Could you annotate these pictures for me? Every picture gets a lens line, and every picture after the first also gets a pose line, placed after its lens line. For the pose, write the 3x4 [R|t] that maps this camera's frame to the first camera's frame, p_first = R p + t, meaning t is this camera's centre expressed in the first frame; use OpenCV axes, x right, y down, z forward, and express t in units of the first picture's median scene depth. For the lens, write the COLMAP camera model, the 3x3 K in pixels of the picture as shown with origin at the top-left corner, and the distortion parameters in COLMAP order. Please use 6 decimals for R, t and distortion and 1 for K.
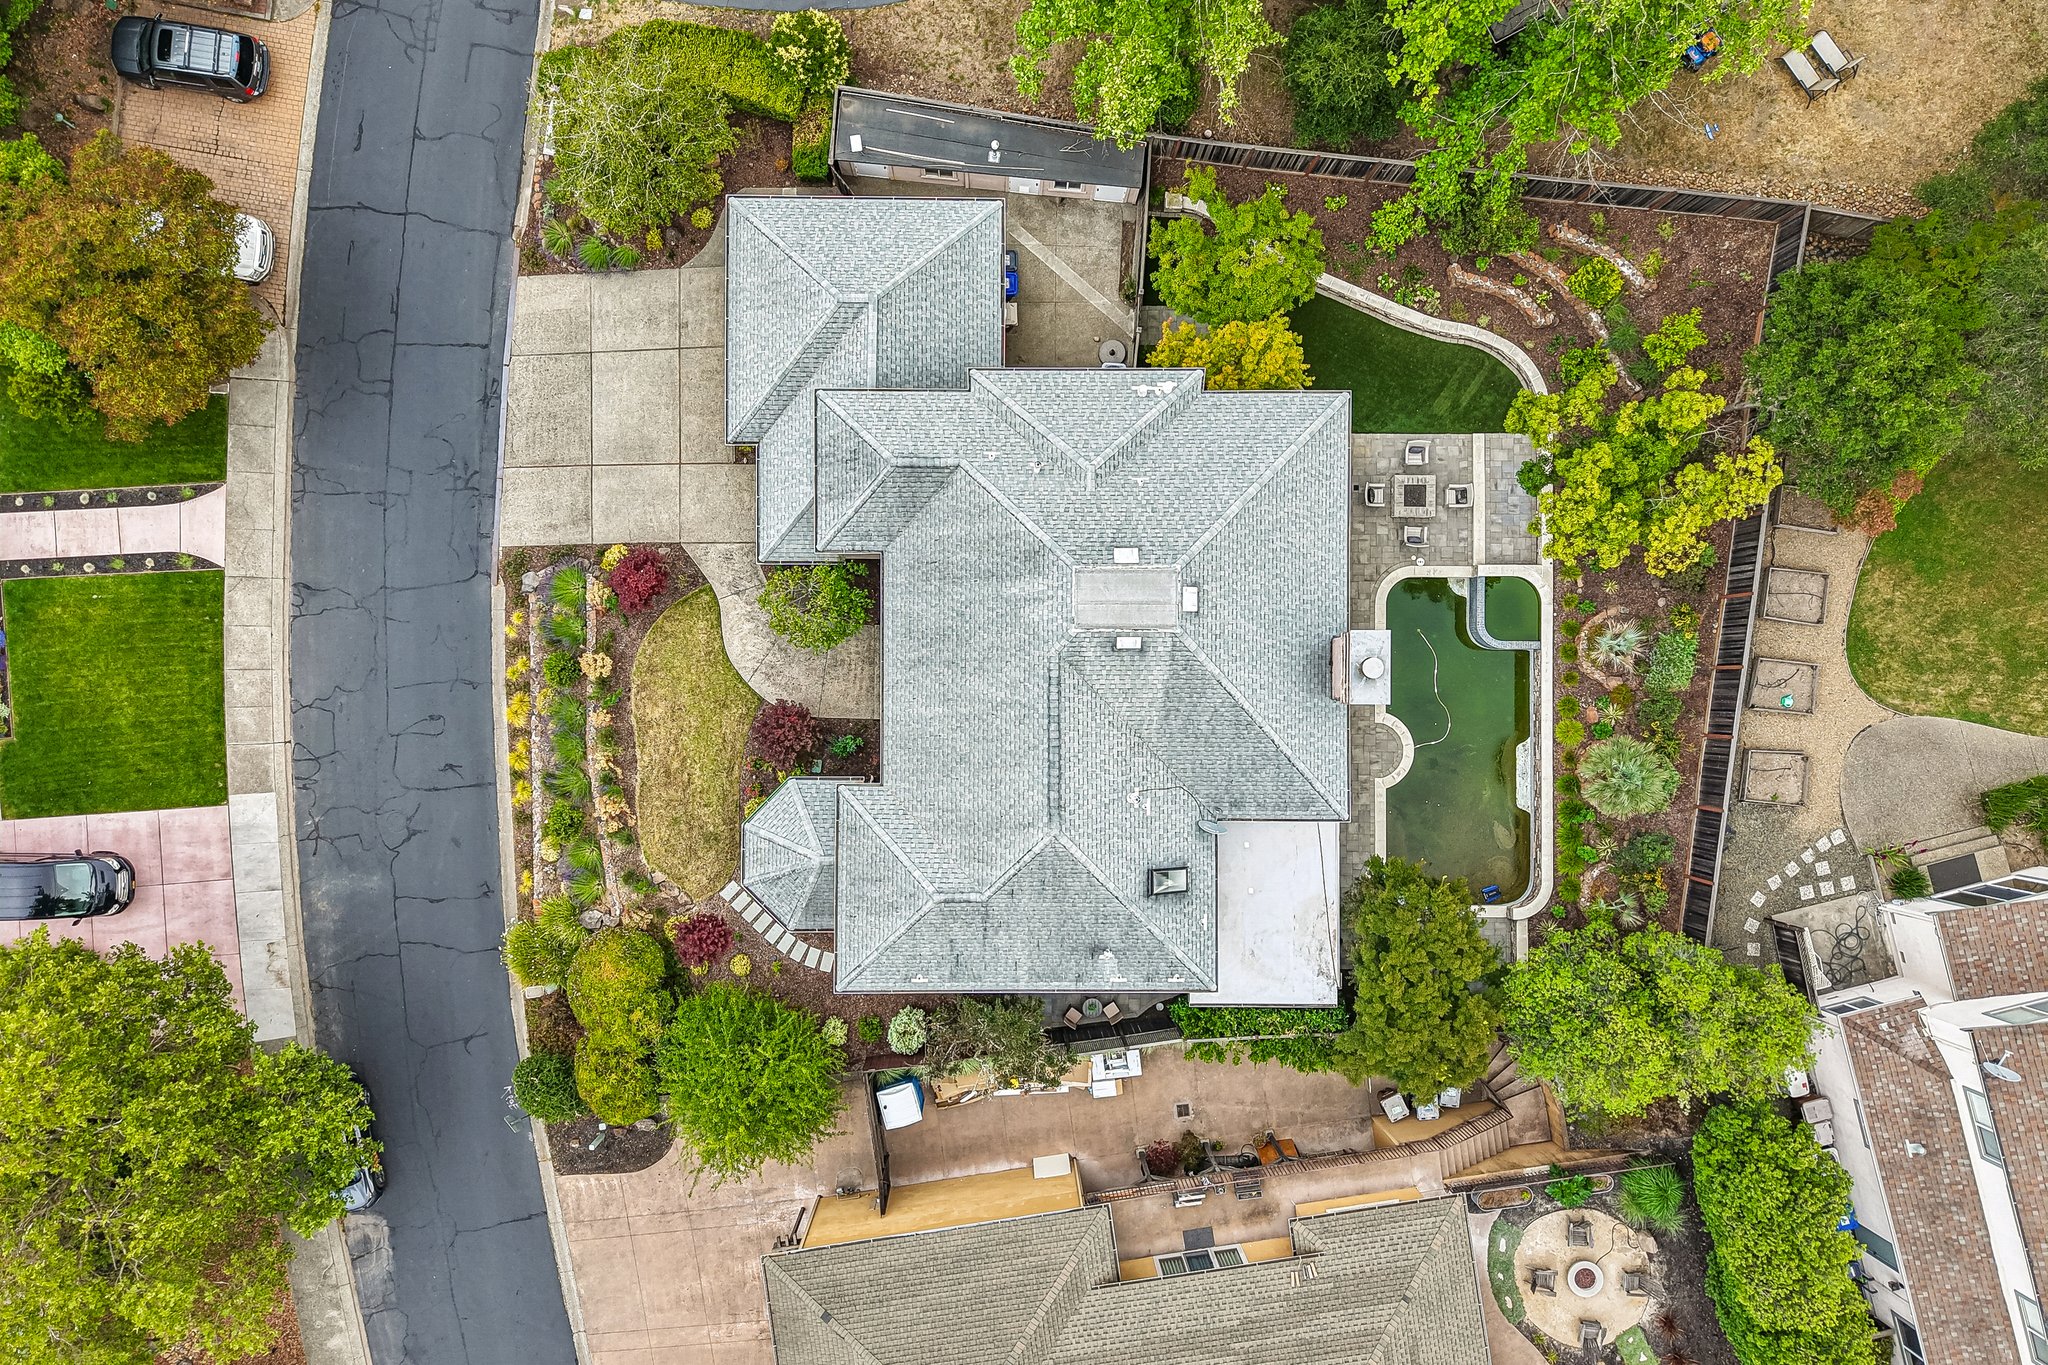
lens RADIAL K [[1376.5, 0, 997.3], [0, 1376.5, 688.9], [0, 0, 1]] dist [-0.002340, -0.002881]
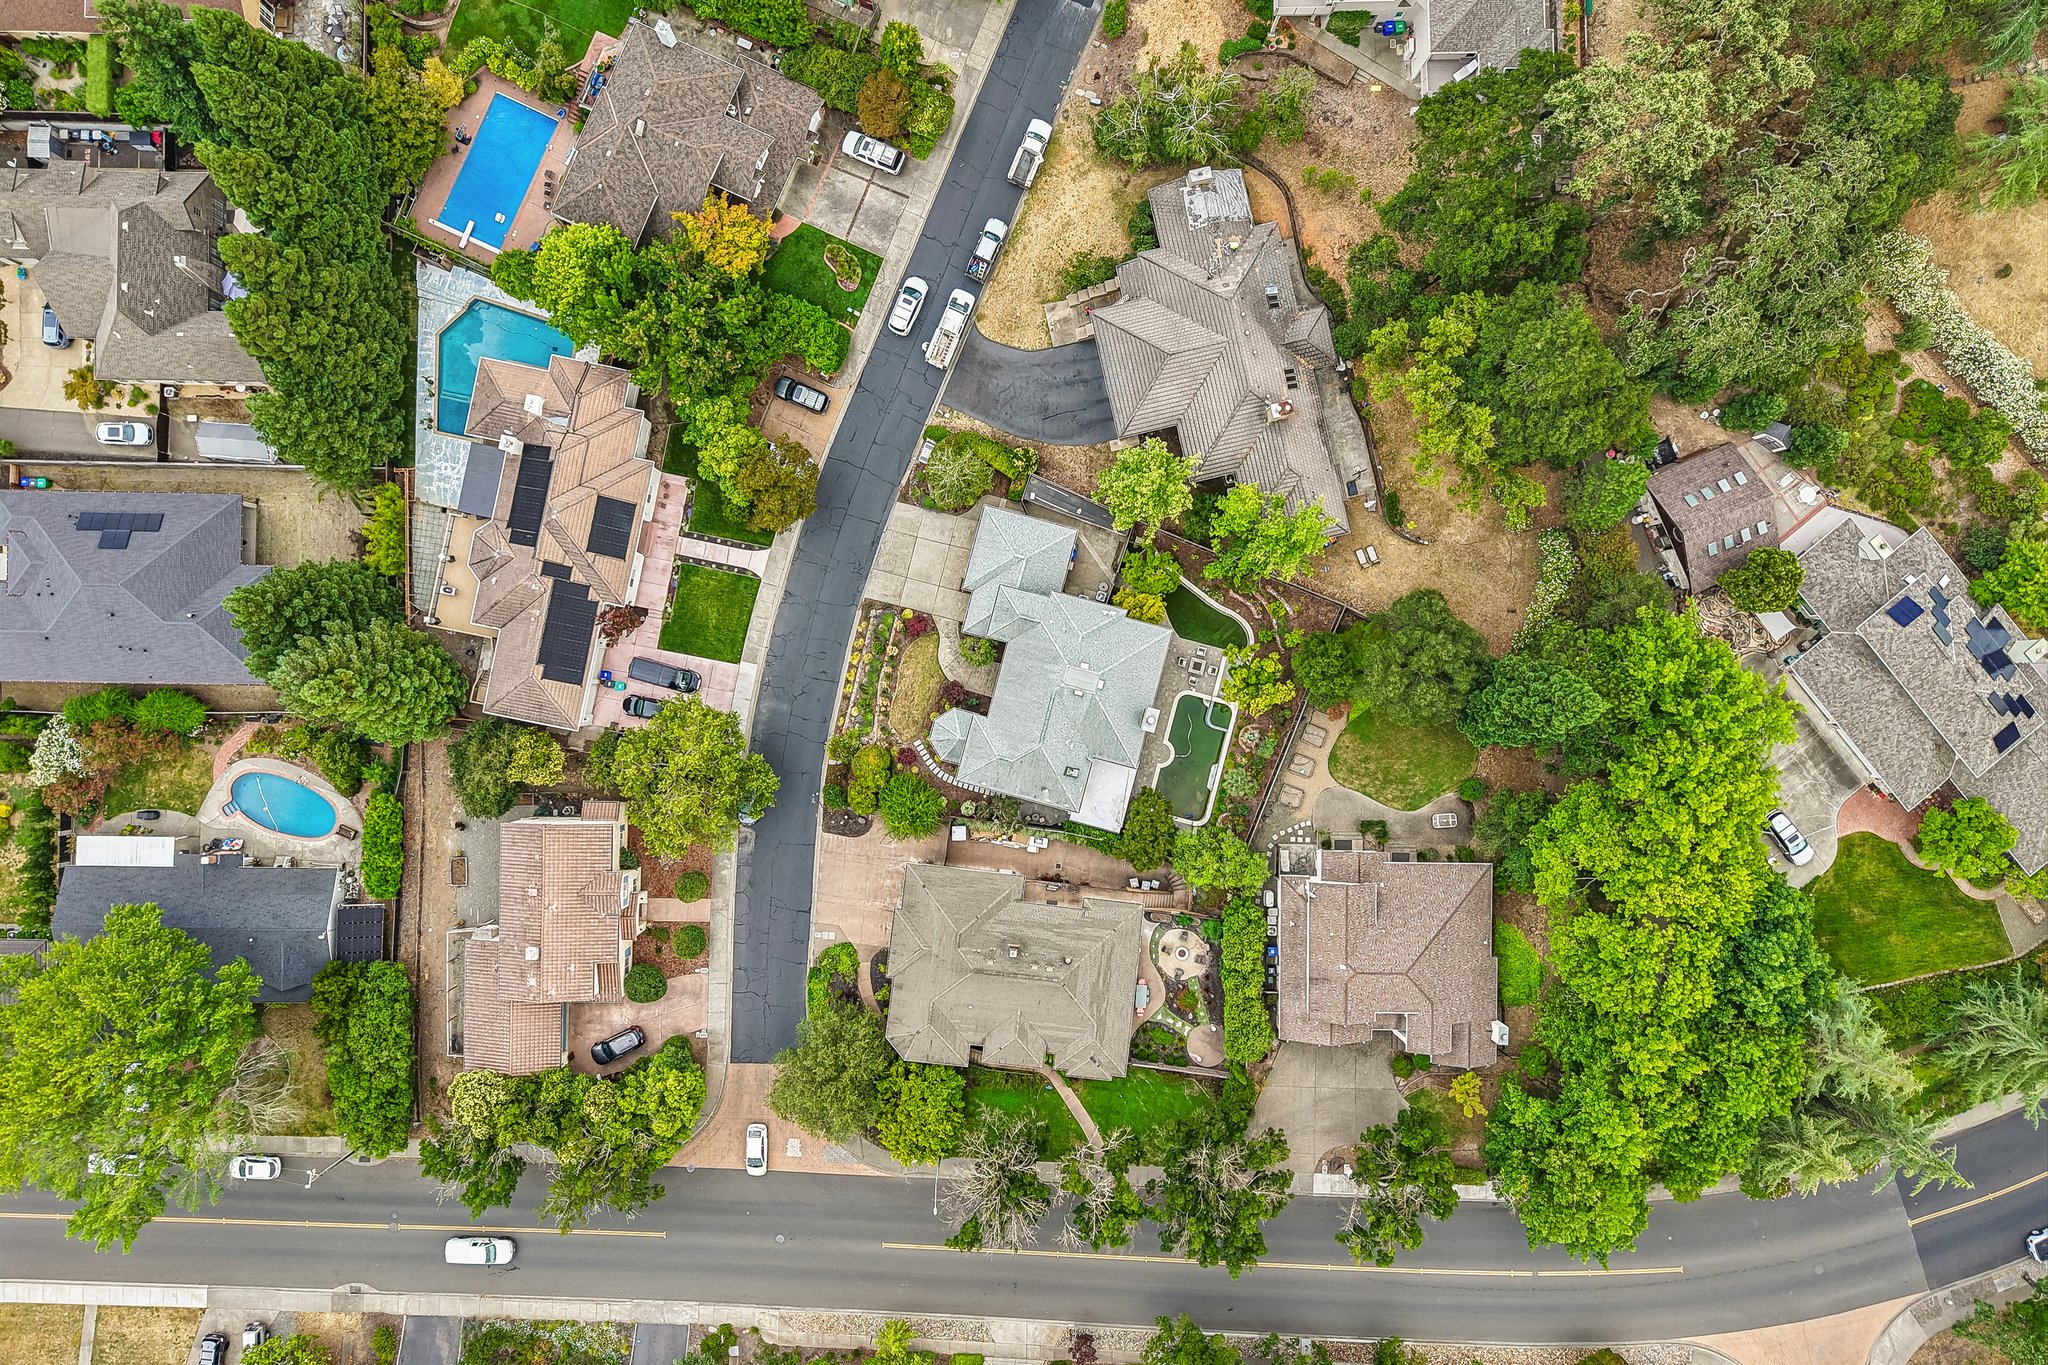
lens RADIAL K [[1376.5, 0, 997.3], [0, 1376.5, 688.9], [0, 0, 1]] dist [-0.002340, -0.002881]
pose [[0.967386, 0.253282, 0.003642, -0.079614], [-0.253286, 0.967391, 0.000451, 0.002455], [-0.003409, -0.001359, 0.999993, -1.743666]]
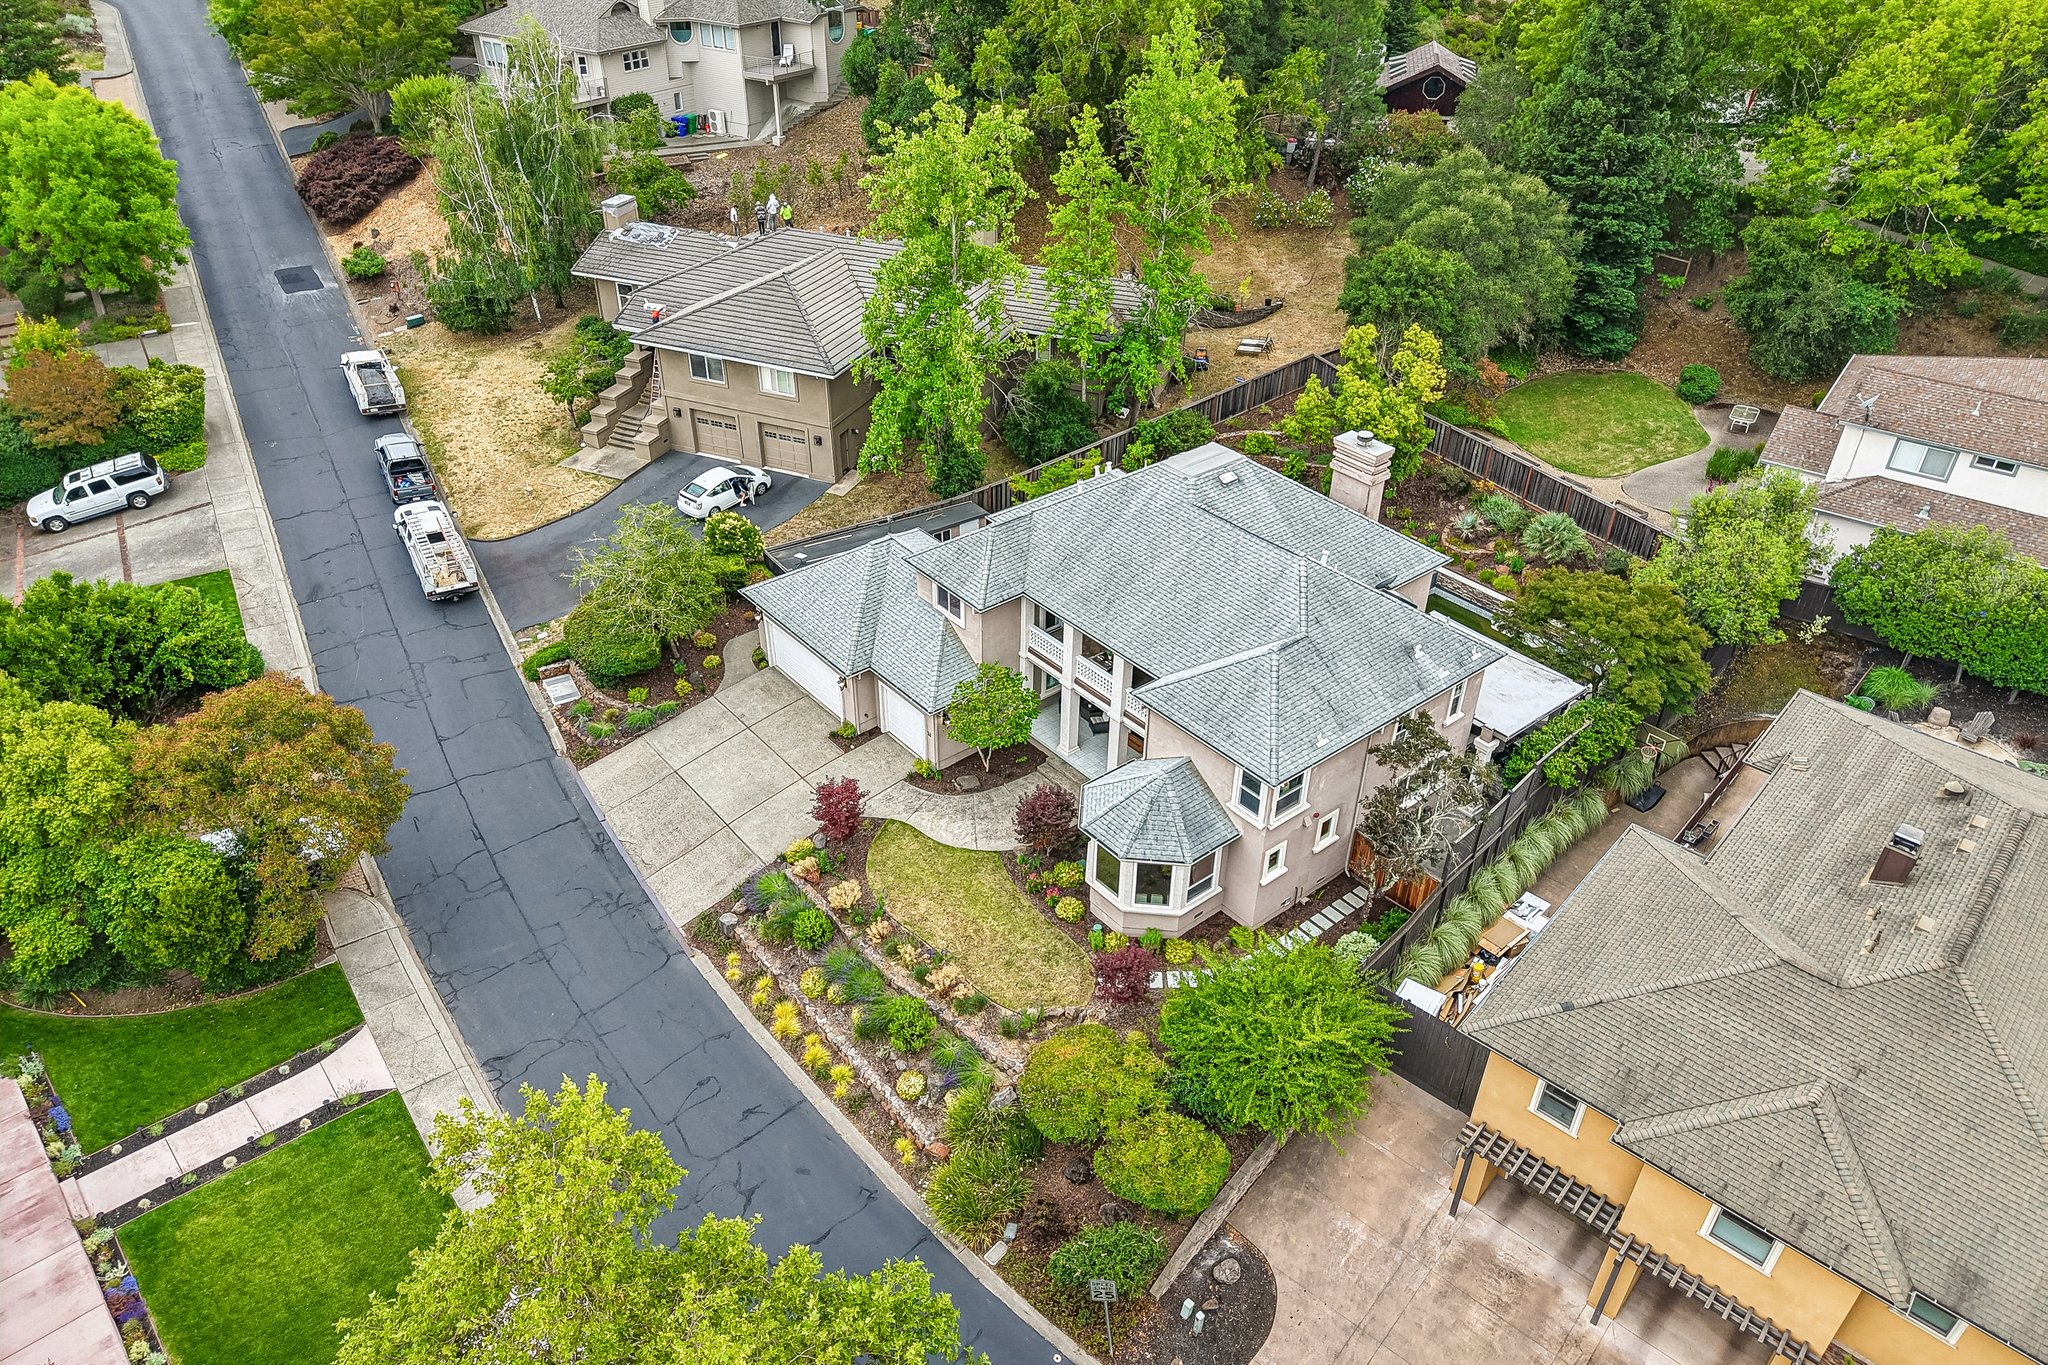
lens RADIAL K [[1414.9, 0, 987.2], [0, 1414.9, 623.7], [0, 0, 1]] dist [0.006135, -0.002898]
pose [[0.783151, -0.332263, 0.525619, -0.669923], [0.621830, 0.420114, -0.660933, 0.618423], [-0.001216, 0.844456, 0.535624, 0.308081]]
